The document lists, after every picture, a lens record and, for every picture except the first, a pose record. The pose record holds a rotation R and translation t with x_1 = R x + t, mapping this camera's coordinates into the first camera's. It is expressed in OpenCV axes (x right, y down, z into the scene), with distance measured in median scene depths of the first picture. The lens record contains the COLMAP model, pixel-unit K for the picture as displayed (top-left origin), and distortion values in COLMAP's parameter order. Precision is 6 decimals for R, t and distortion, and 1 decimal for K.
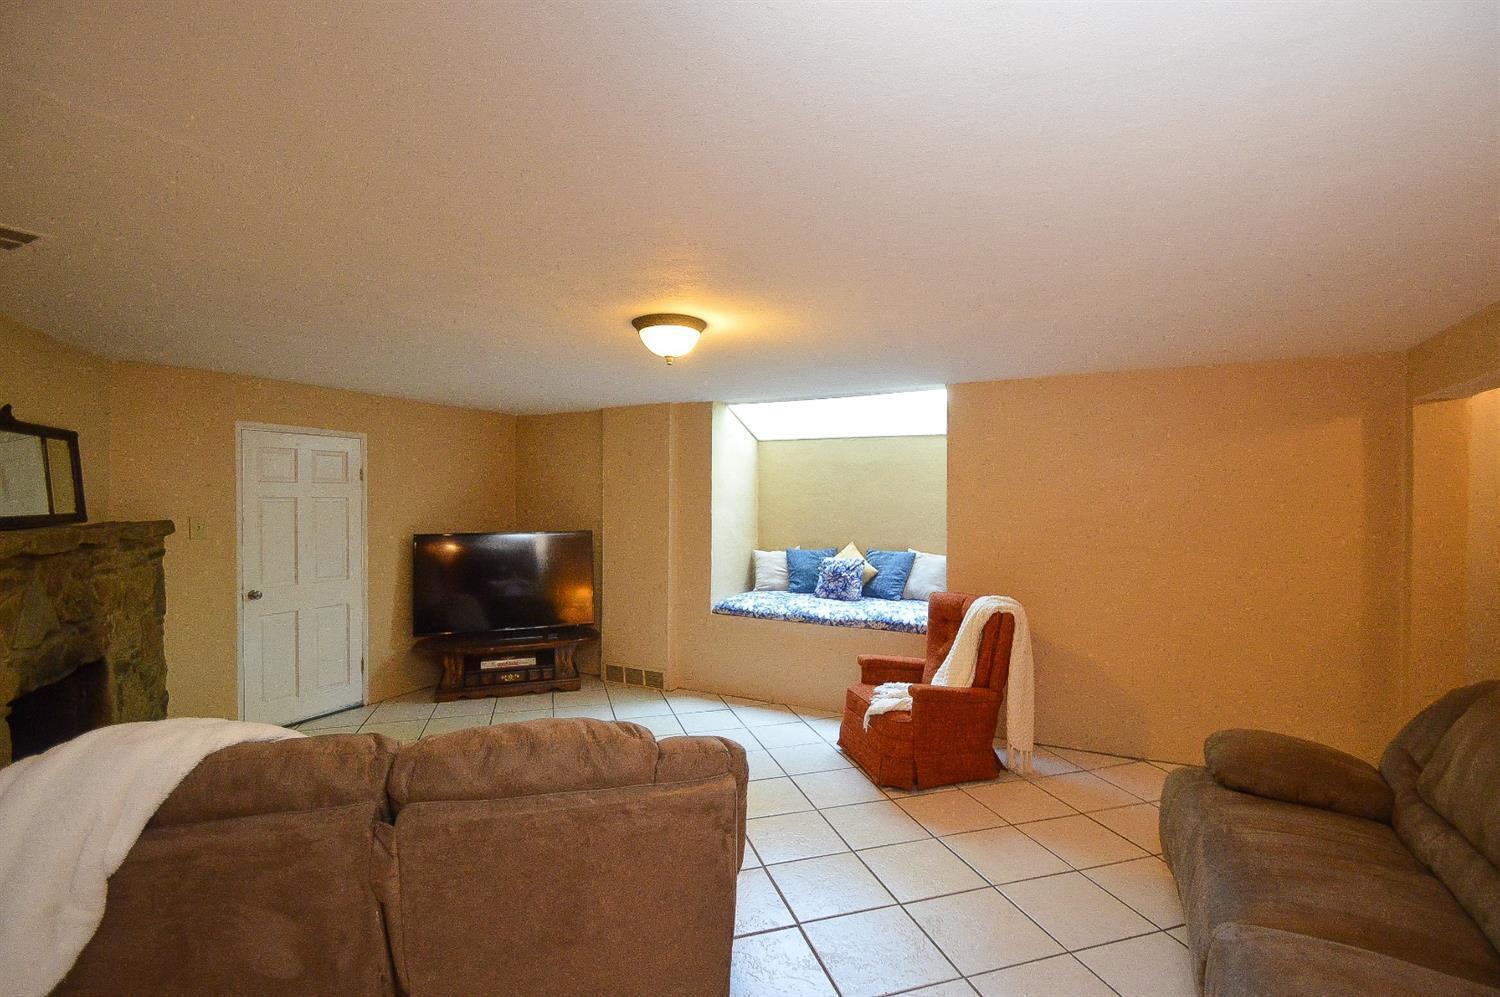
lens RADIAL K [[676.4, 0, 756.6], [0, 676.4, 506.0], [0, 0, 1]] dist [0.002685, -0.000042]
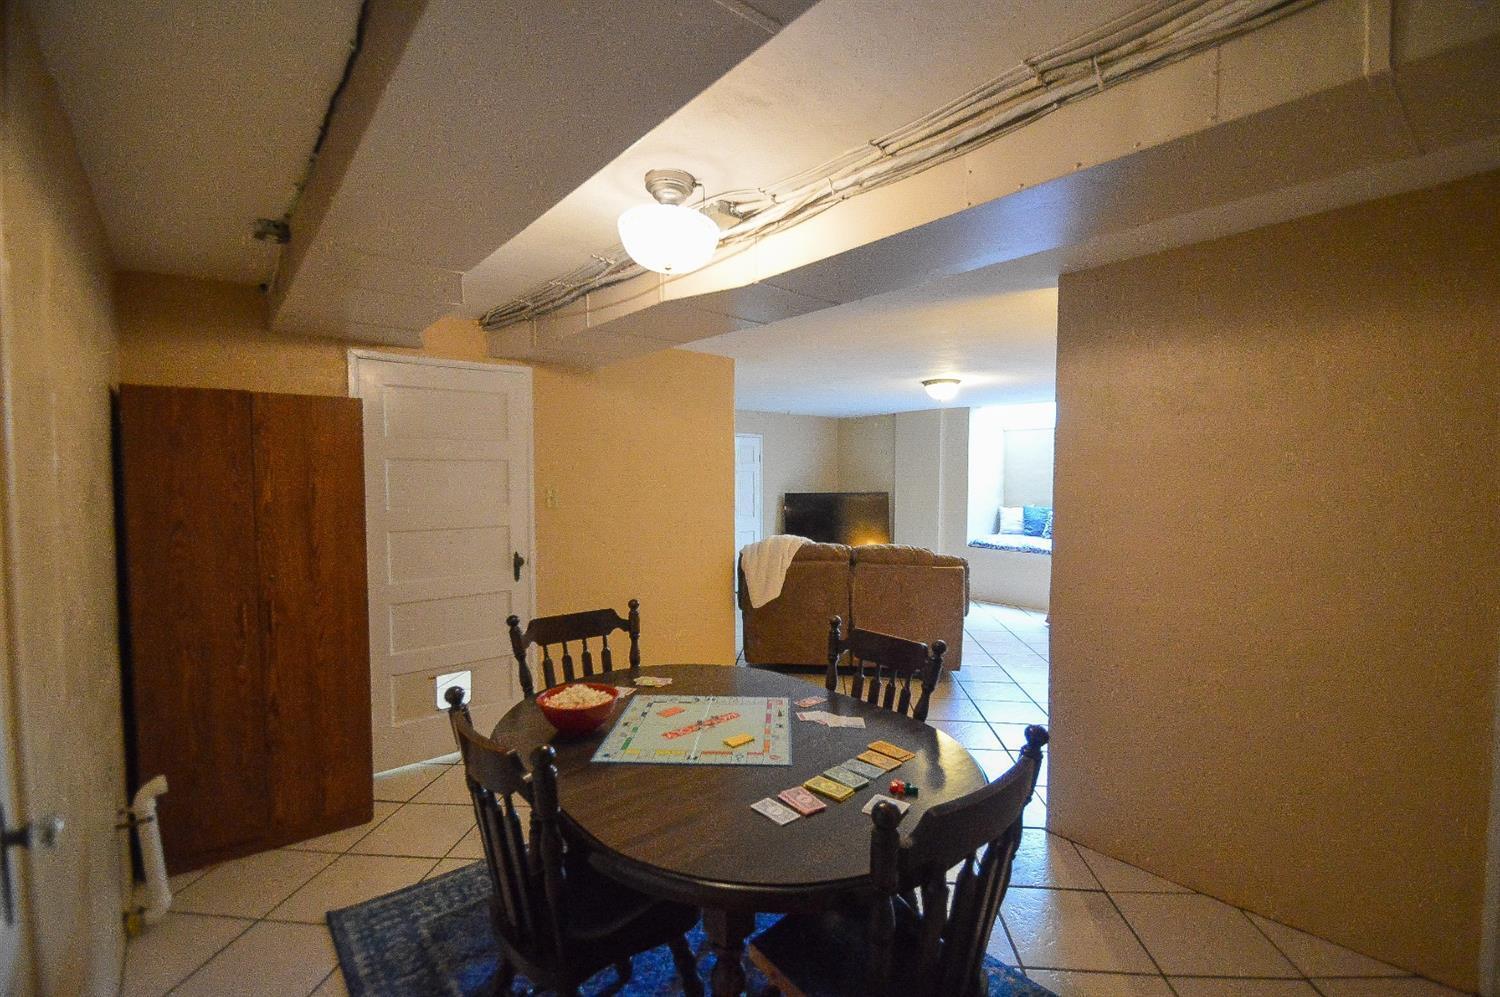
lens RADIAL K [[676.4, 0, 756.6], [0, 676.4, 506.0], [0, 0, 1]] dist [0.002685, -0.000042]
pose [[0.924060, 0.017792, -0.381833, 0.082876], [-0.002578, 0.999183, 0.040320, 0.008626], [0.382238, -0.036274, 0.923351, -0.644736]]
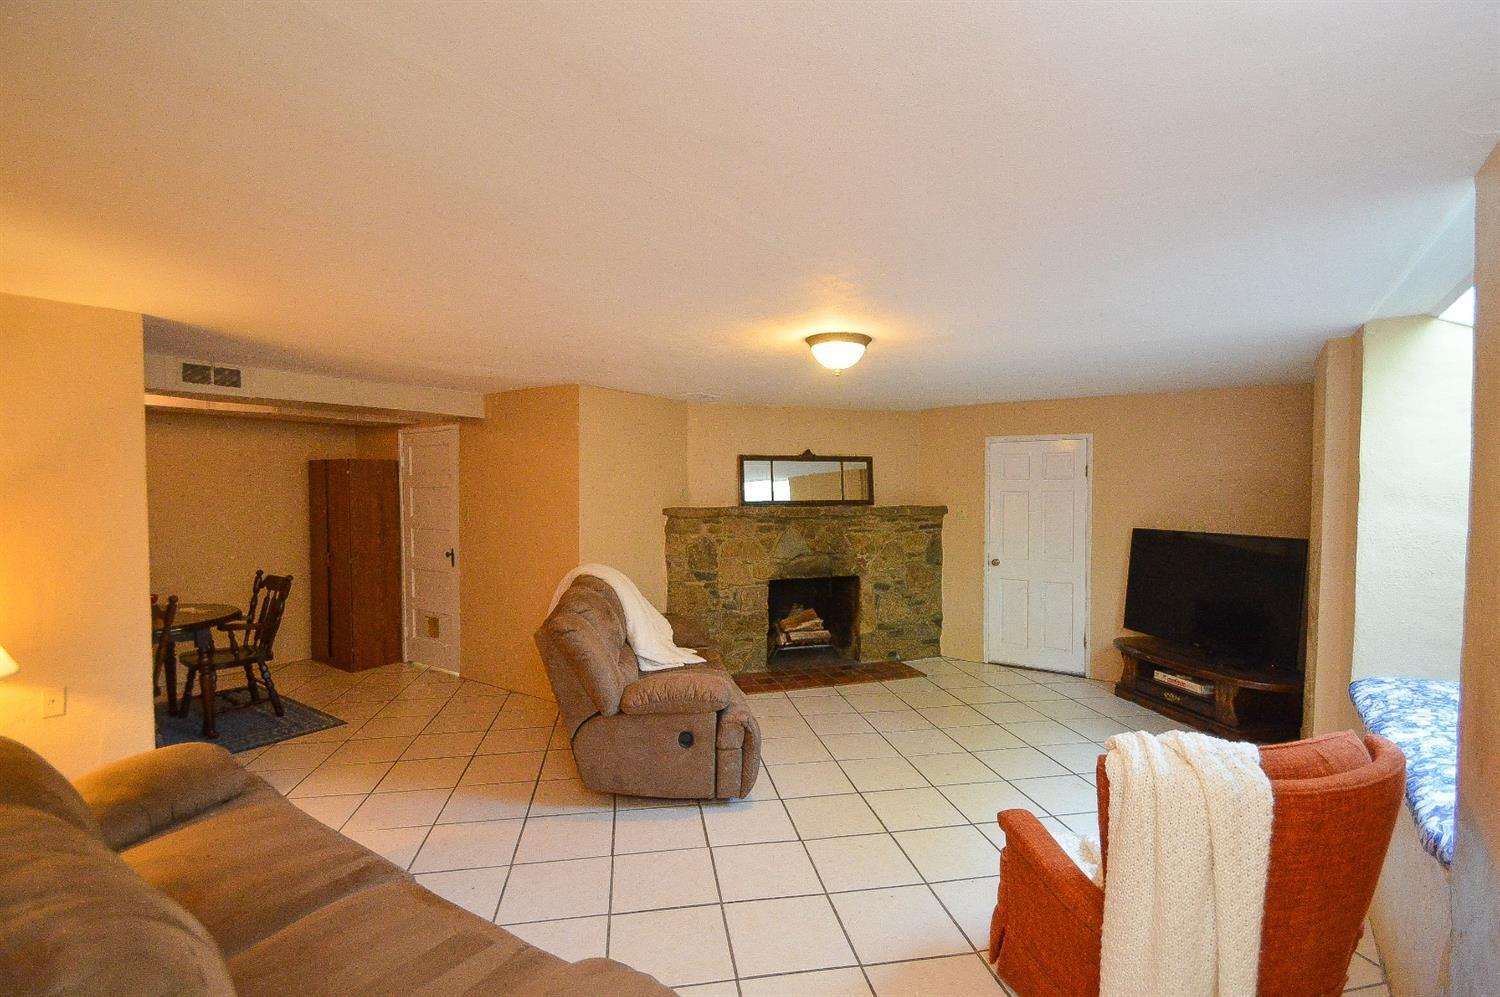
lens RADIAL K [[676.4, 0, 756.6], [0, 676.4, 506.0], [0, 0, 1]] dist [0.002685, -0.000042]
pose [[-0.131249, 0.022162, -0.991102, 0.601005], [-0.008527, 0.999688, 0.023483, -0.008966], [0.991313, 0.011533, -0.131019, 0.622796]]
